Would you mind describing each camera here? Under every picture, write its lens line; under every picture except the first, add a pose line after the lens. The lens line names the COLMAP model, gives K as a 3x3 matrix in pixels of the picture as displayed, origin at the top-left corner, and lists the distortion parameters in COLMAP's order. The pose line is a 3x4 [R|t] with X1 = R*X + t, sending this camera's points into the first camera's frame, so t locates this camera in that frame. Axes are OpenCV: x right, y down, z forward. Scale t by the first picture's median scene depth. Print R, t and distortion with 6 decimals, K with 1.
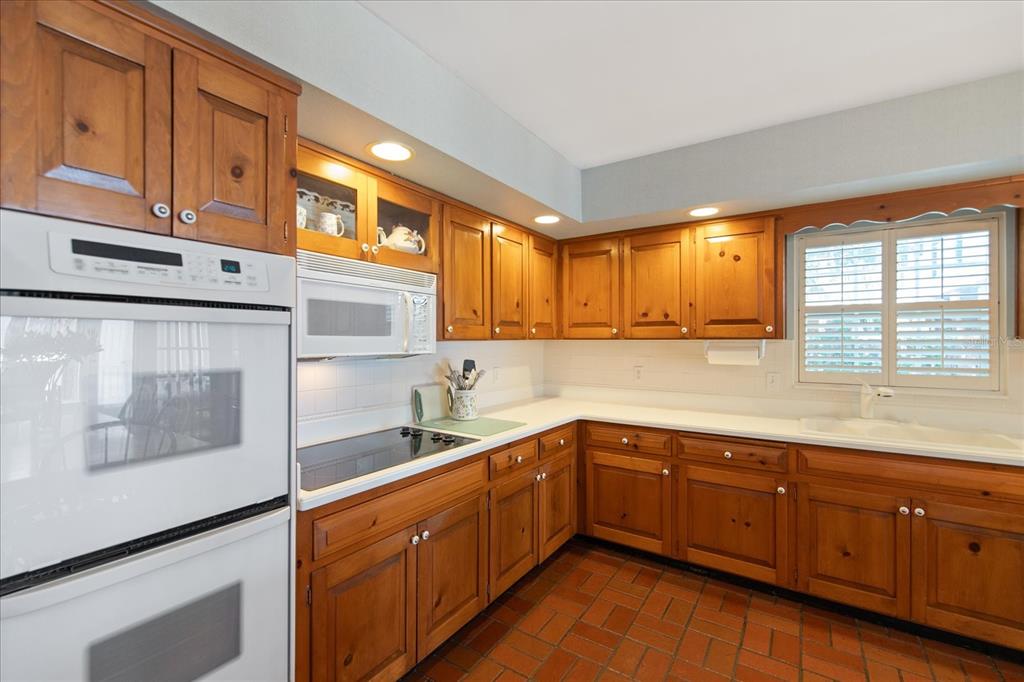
lens RADIAL K [[444.6, 0, 513.5], [0, 444.6, 341.2], [0, 0, 1]] dist [-0.000148, 0.000135]
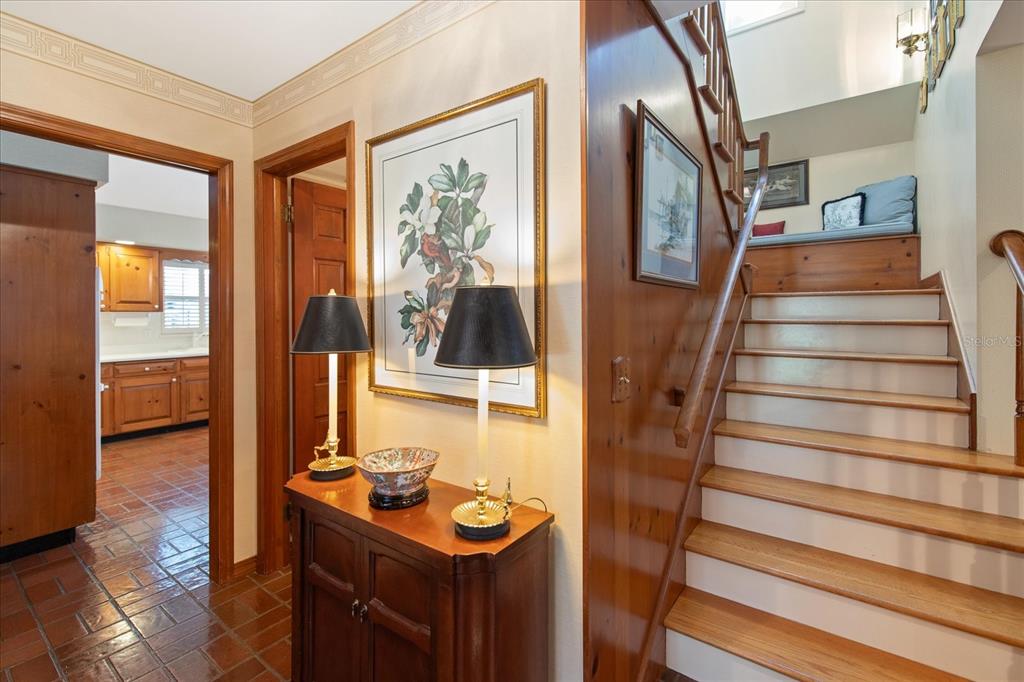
lens RADIAL K [[444.6, 0, 528.4], [0, 444.6, 317.8], [0, 0, 1]] dist [-0.000148, 0.000135]
pose [[0.003531, -0.003300, 0.999988, -1.525371], [0.003570, 0.999988, 0.003287, 0.024046], [-0.999987, 0.003558, 0.003542, -0.731514]]
